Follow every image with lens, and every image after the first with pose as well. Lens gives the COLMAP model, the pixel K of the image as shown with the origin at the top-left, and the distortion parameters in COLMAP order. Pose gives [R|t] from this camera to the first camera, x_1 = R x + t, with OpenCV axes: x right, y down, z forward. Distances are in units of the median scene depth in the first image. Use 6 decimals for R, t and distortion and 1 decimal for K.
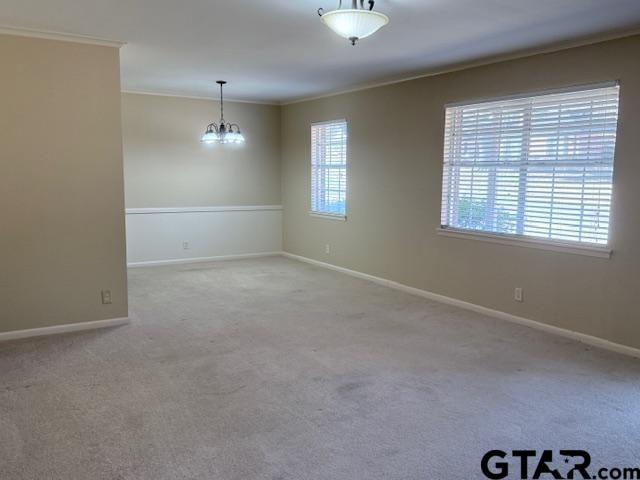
lens RADIAL K [[540.1, 0, 320.0], [0, 540.1, 240.0], [0, 0, 1]] dist [0.004298, 0.000755]
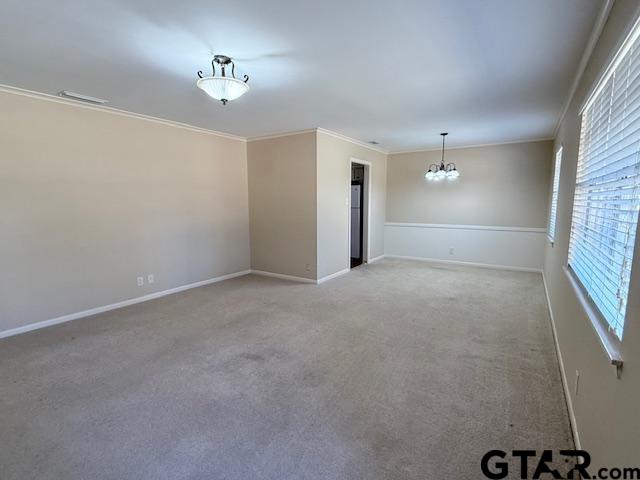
lens RADIAL K [[312.0, 0, 341.4], [0, 312.0, 237.3], [0, 0, 1]] dist [0.002055, -0.000119]
pose [[0.427273, 0.098277, -0.898766, 0.447461], [-0.109855, 0.992353, 0.056286, -0.050430], [0.897424, 0.074684, 0.434802, 0.457456]]
